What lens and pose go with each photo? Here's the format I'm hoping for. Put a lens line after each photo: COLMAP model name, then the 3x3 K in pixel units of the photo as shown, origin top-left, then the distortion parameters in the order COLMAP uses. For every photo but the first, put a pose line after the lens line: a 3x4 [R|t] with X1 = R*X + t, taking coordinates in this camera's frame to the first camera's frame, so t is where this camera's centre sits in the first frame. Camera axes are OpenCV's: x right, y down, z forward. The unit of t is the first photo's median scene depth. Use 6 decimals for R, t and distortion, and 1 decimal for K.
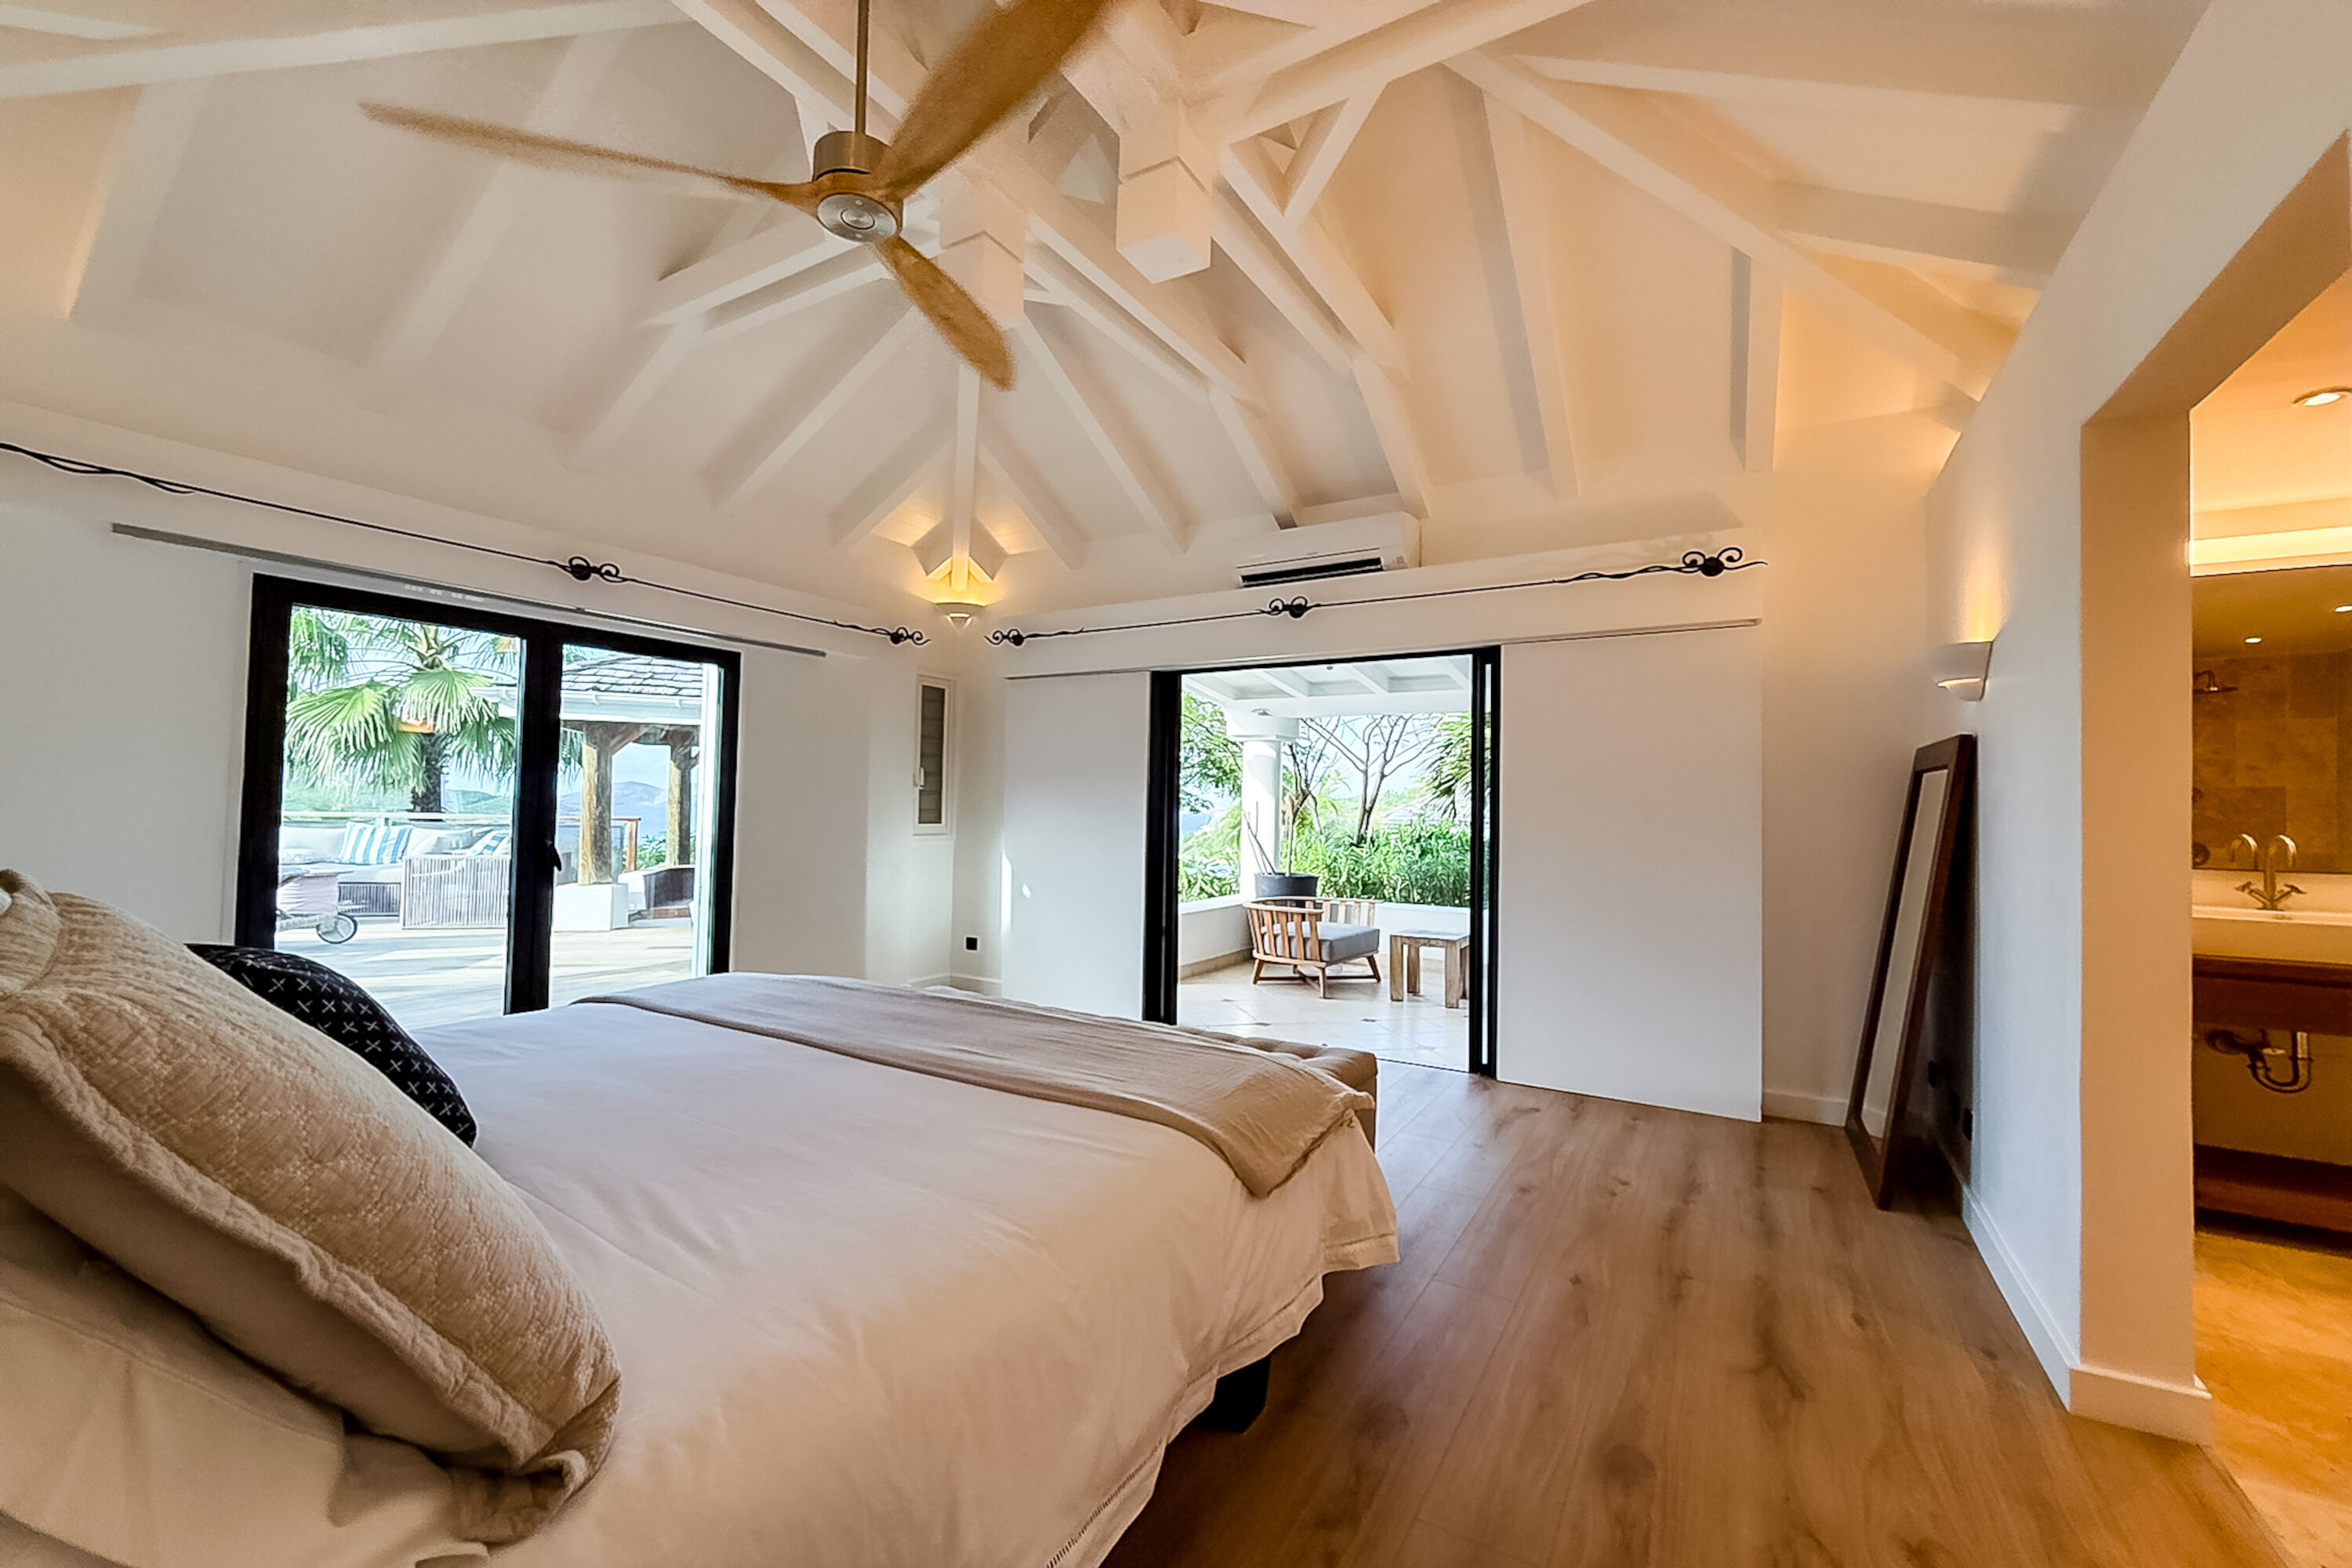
lens RADIAL K [[926.7, 0, 1176.0], [0, 926.7, 784.0], [0, 0, 1]] dist [-0.000098, -0.000058]
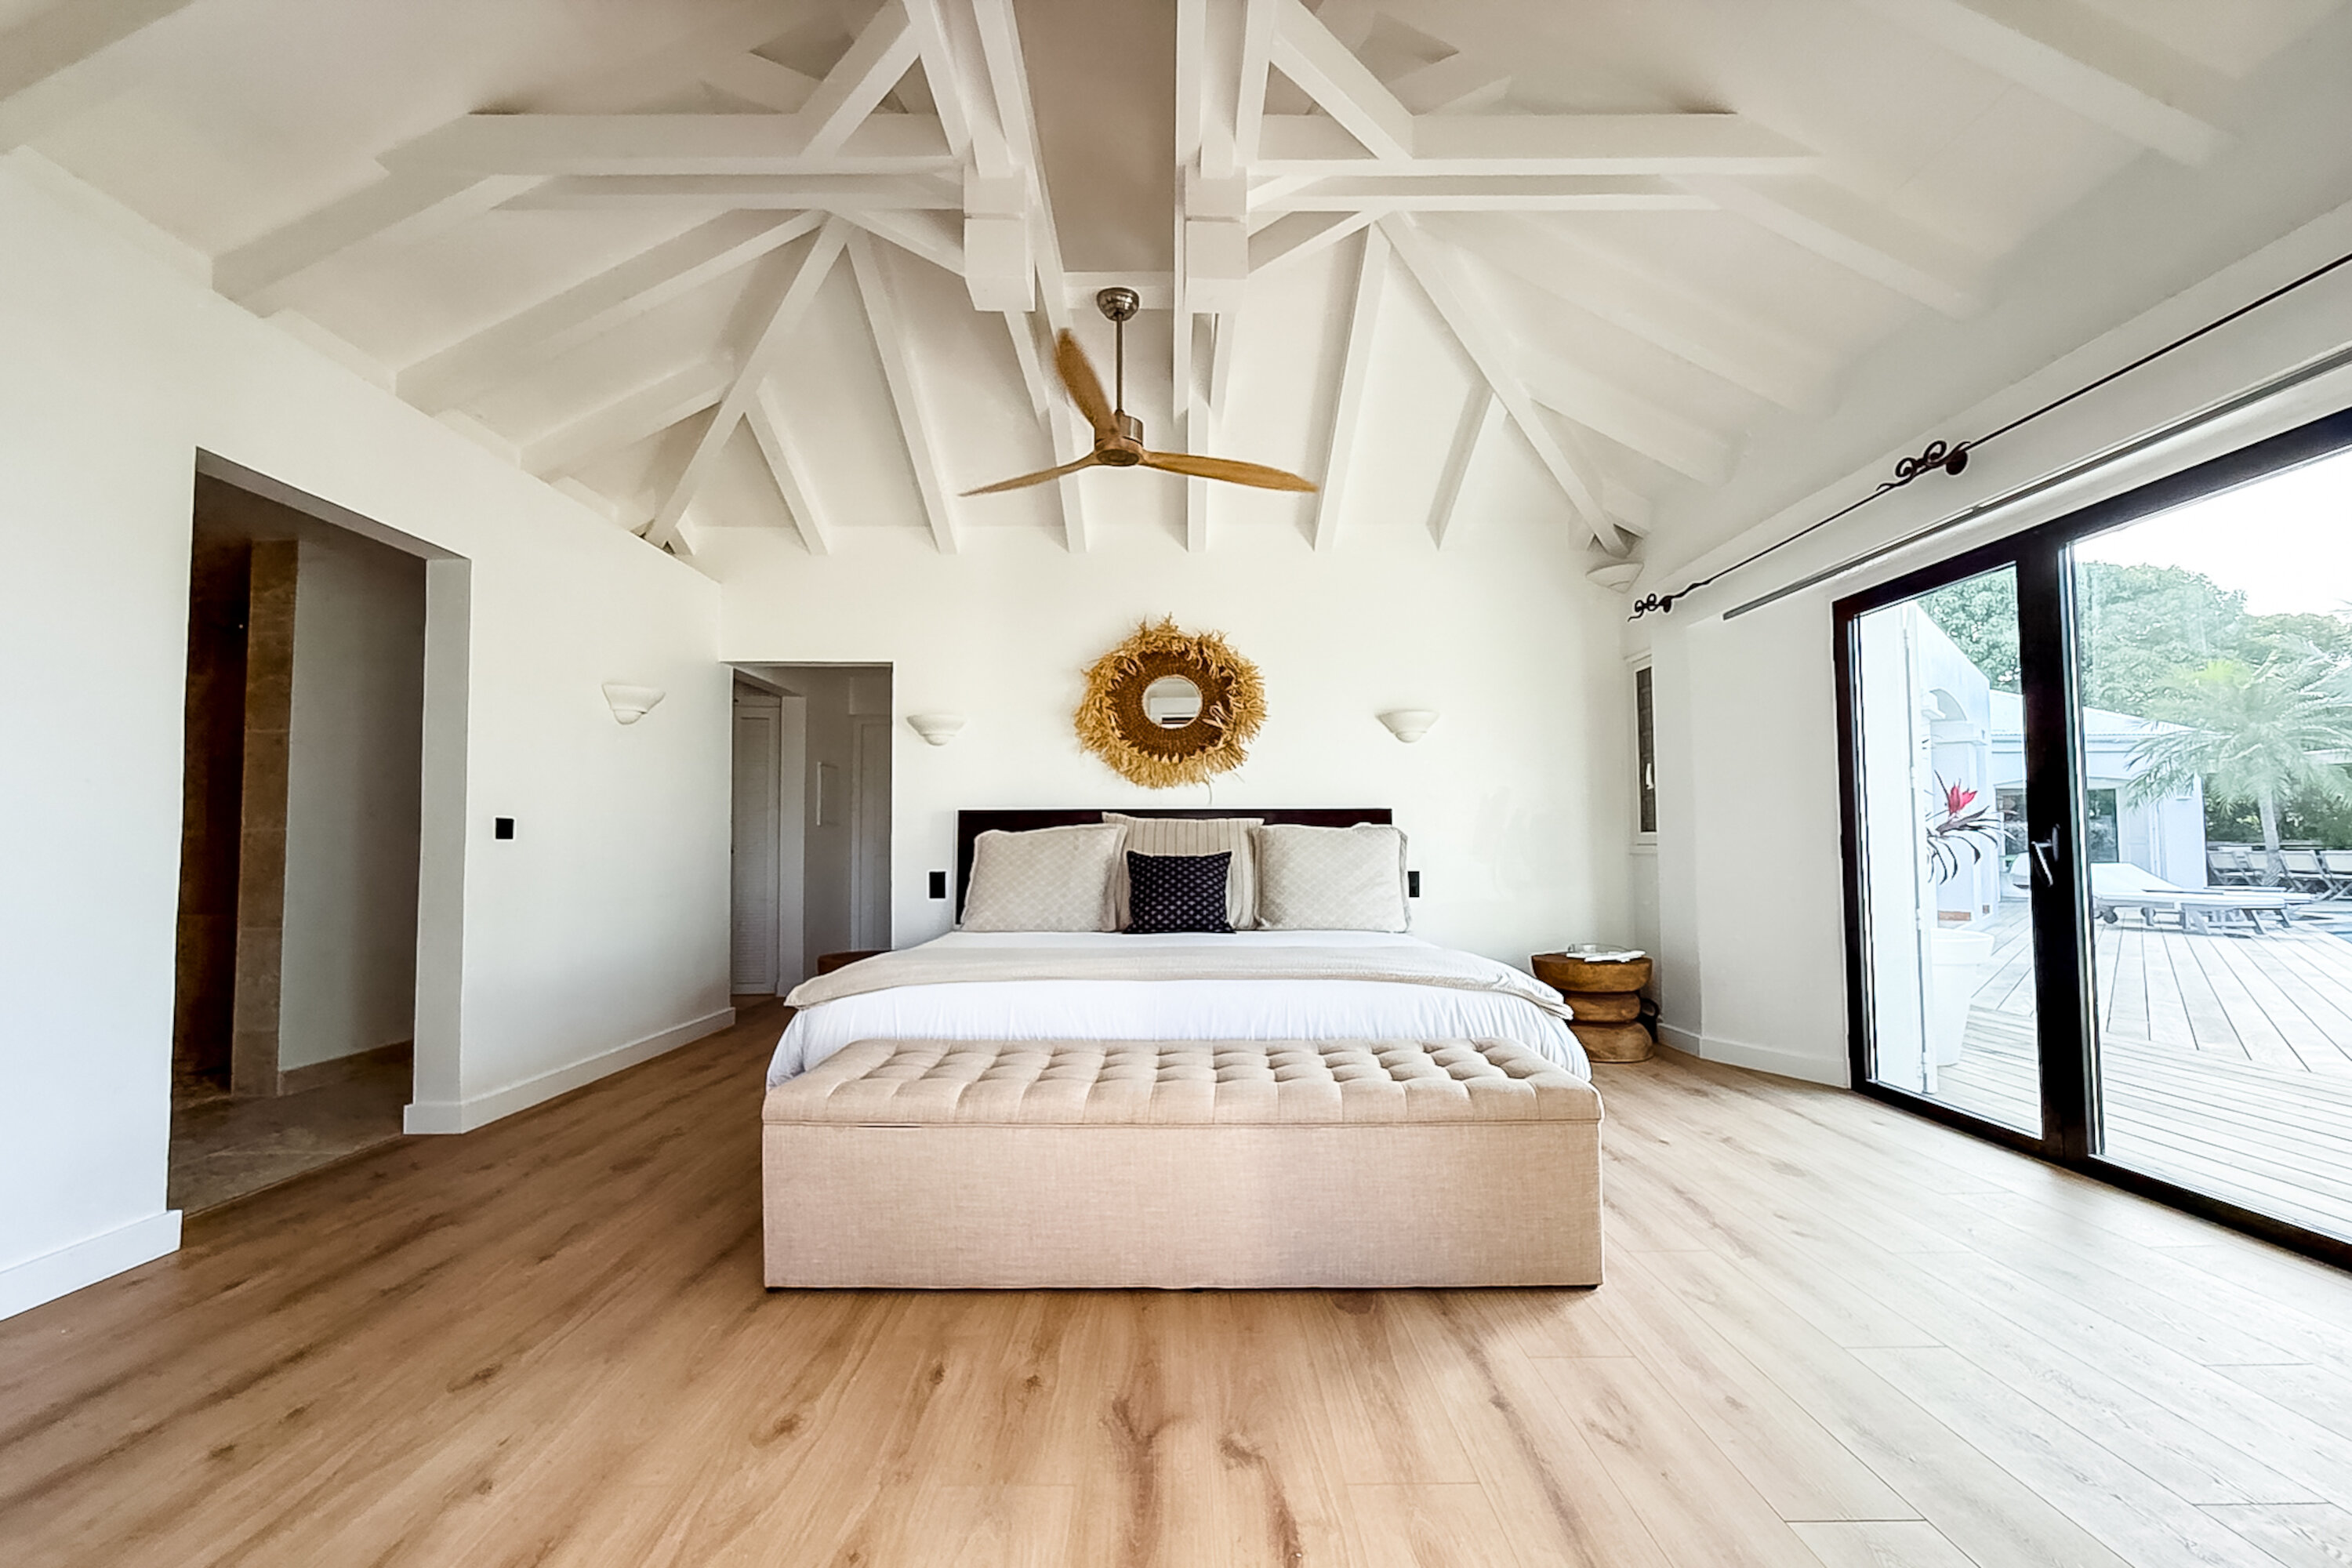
lens RADIAL K [[960.7, 0, 1173.3], [0, 960.7, 806.6], [0, 0, 1]] dist [0.000459, -0.000122]
pose [[-0.852582, -0.038427, -0.521179, 0.321310], [0.000428, 0.997241, -0.074229, 0.118973], [0.522594, -0.063509, -0.850213, 1.694393]]
